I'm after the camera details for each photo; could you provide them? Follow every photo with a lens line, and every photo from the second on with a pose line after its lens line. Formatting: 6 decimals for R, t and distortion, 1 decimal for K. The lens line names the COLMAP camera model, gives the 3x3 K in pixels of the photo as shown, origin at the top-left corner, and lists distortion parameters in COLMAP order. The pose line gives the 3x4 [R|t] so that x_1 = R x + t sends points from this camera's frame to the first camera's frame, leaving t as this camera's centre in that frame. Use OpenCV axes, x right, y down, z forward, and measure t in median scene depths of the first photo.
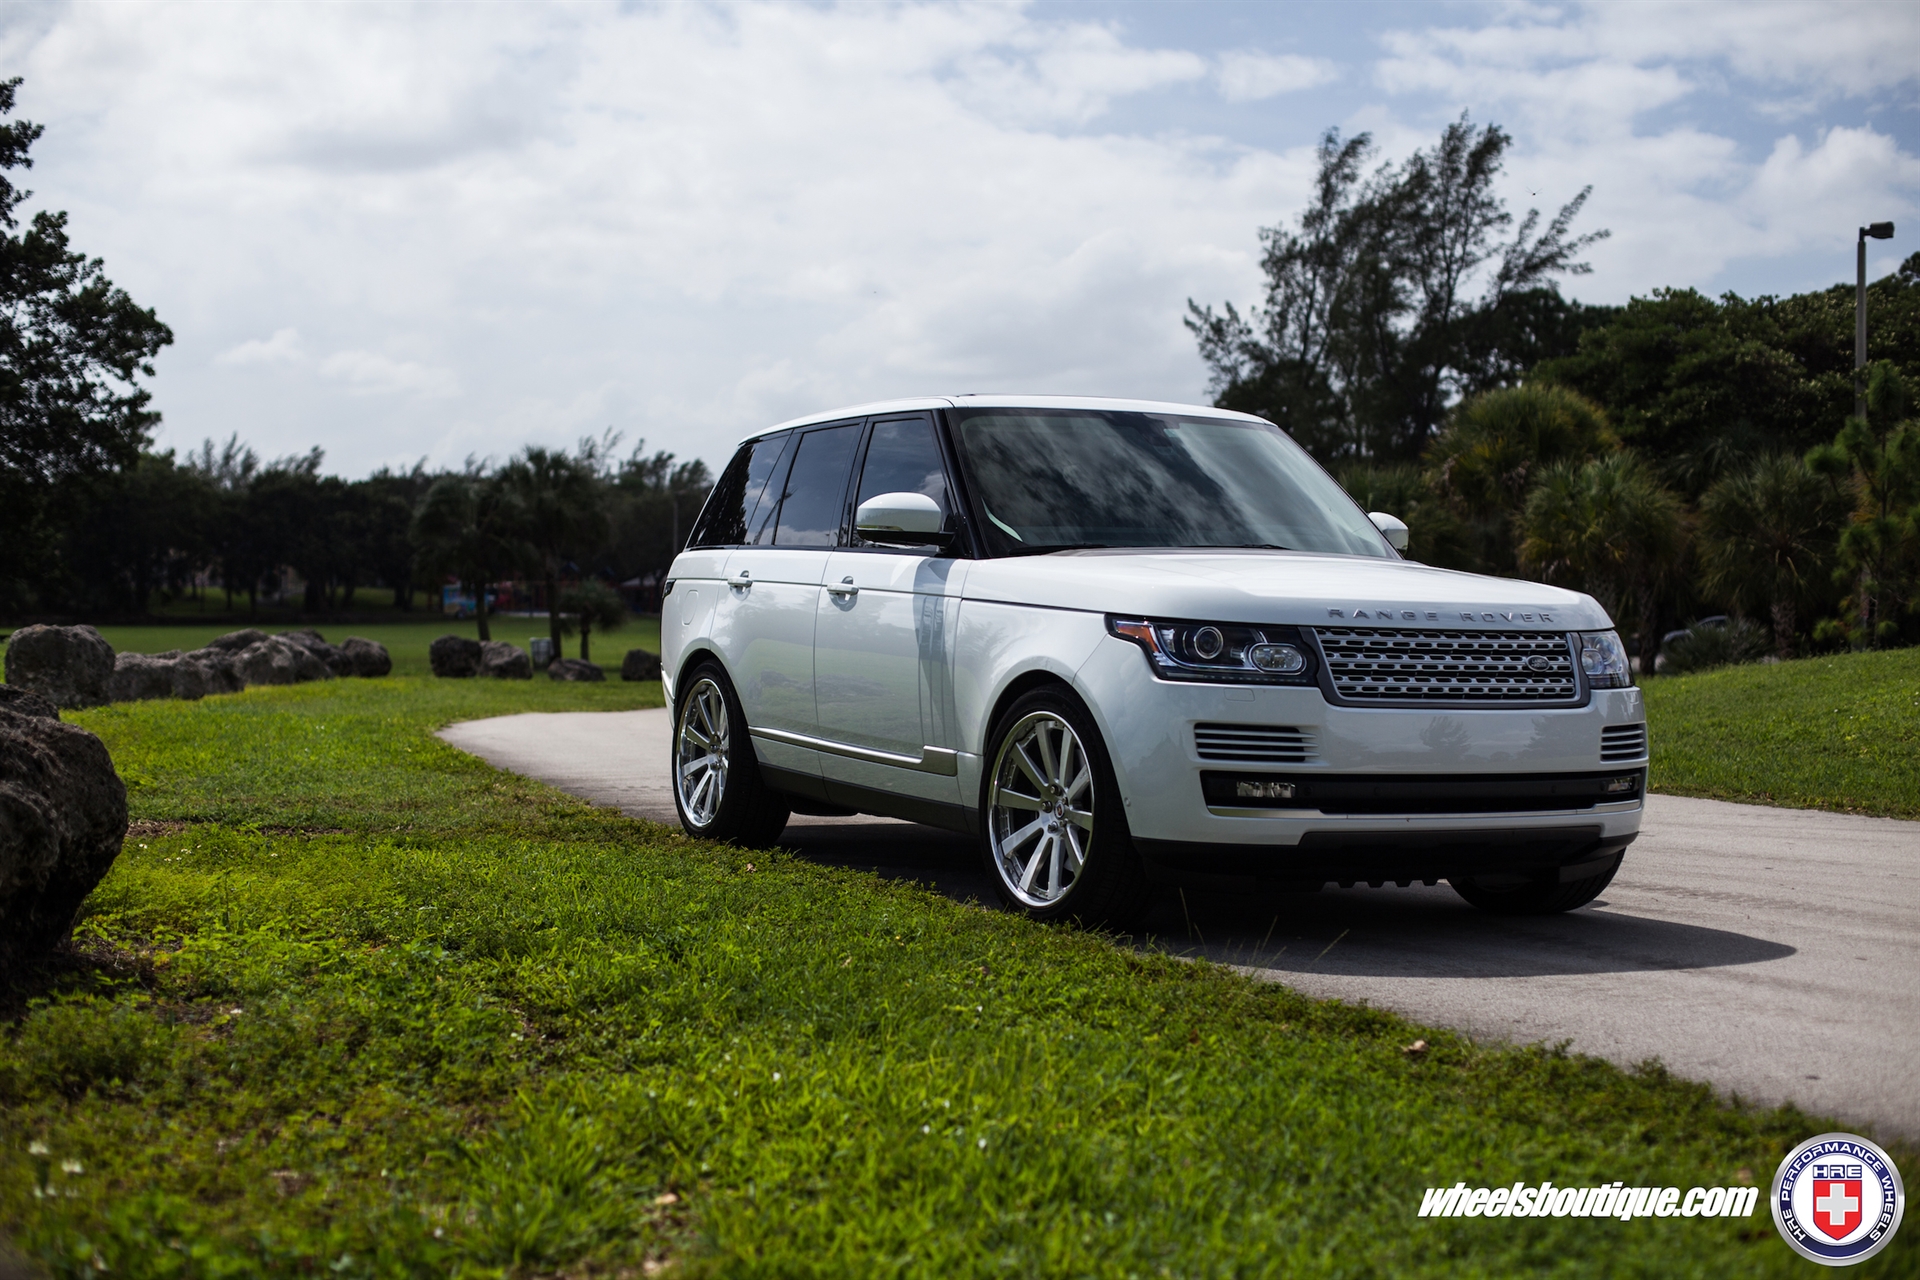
lens RADIAL K [[2800.9, 0, 997.2], [0, 2800.9, 644.3], [0, 0, 1]] dist [-0.128865, -0.066563]
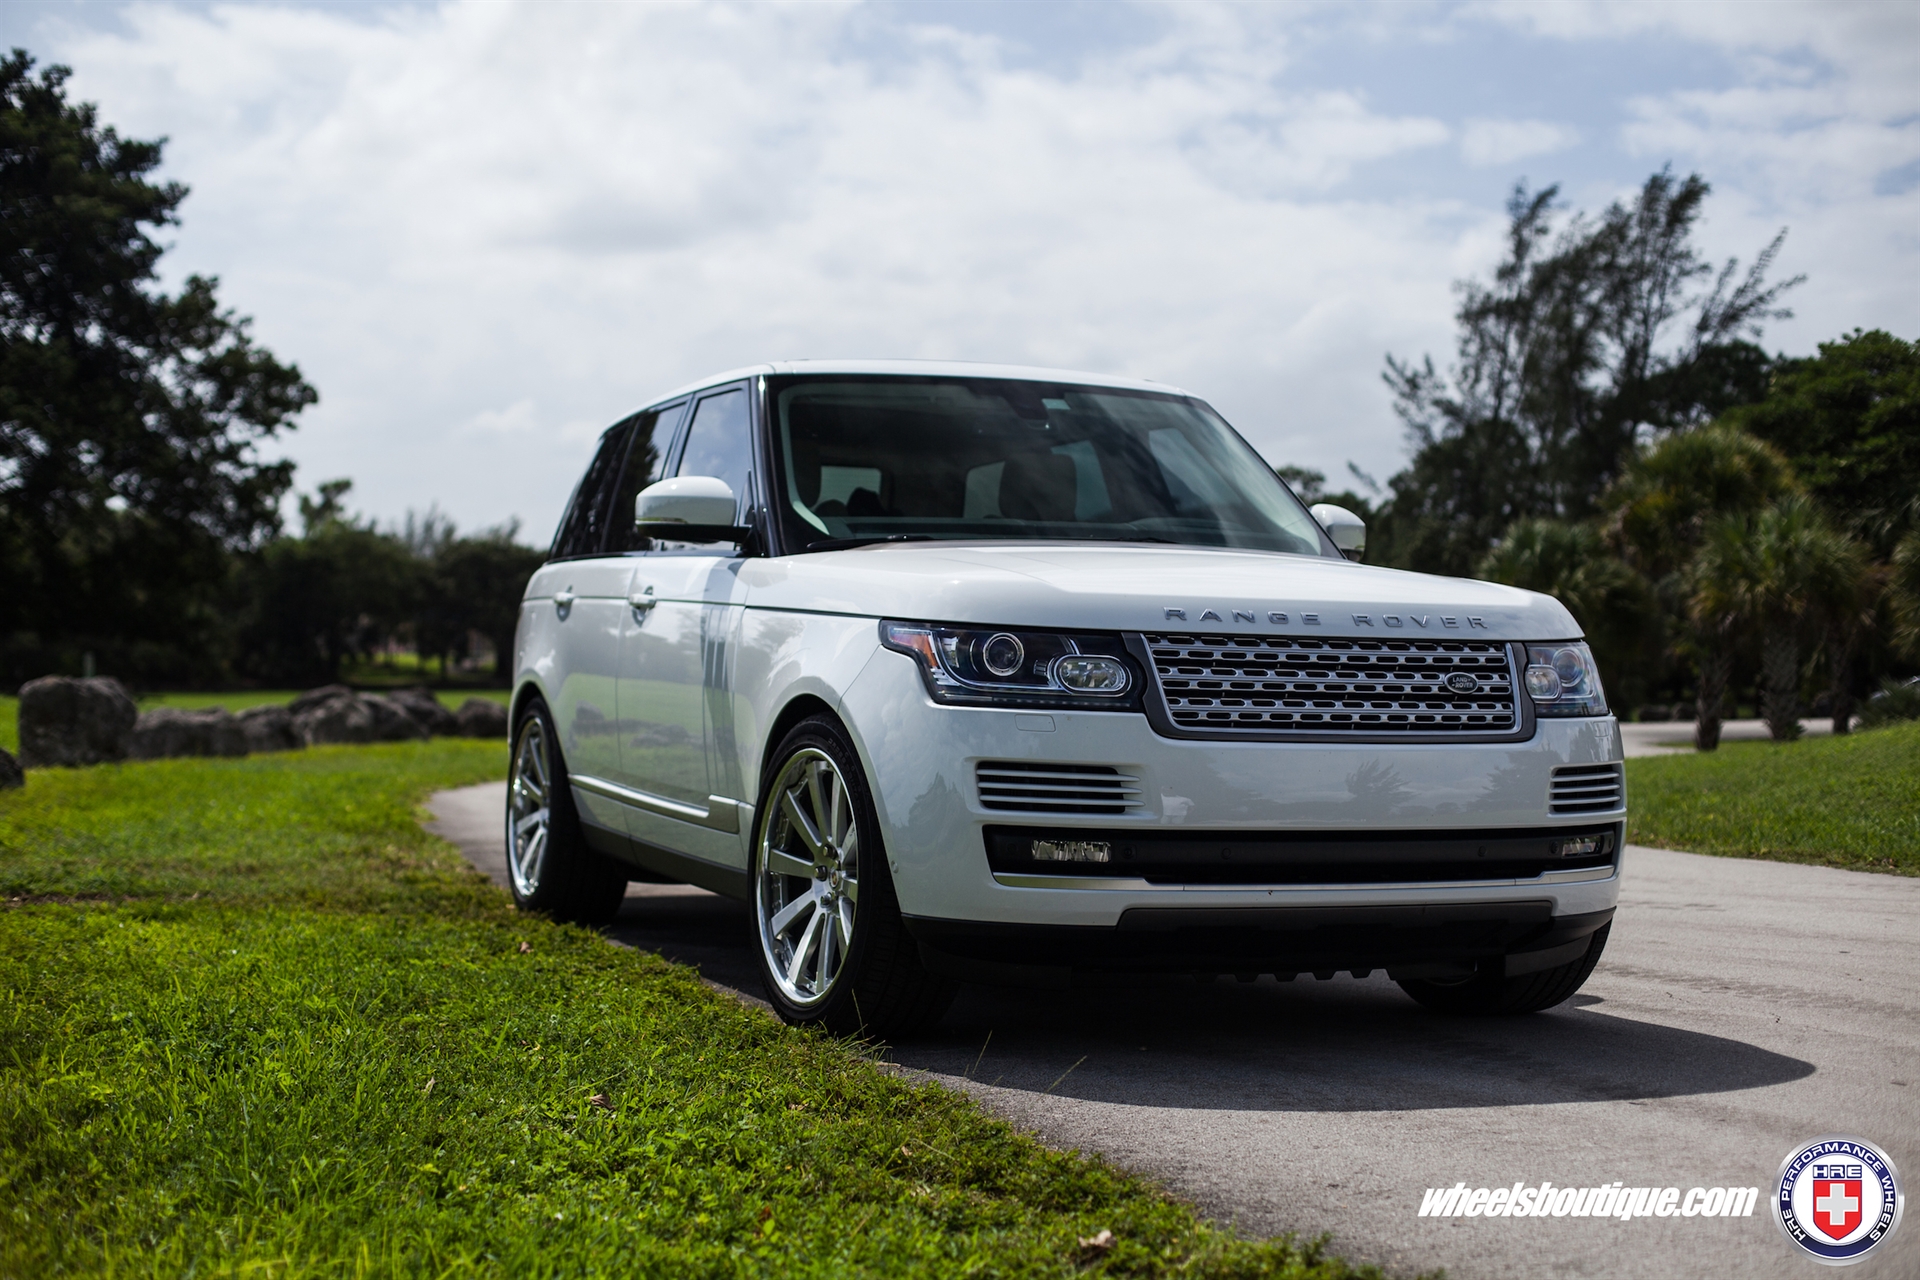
lens RADIAL K [[2804.6, 0, 961.7], [0, 2804.6, 736.0], [0, 0, 1]] dist [-0.139158, 0.039326]
pose [[0.996340, -0.001613, -0.085463, 0.096590], [0.002408, 0.999955, 0.009197, 0.010752], [0.085444, -0.009369, 0.996299, 0.189073]]
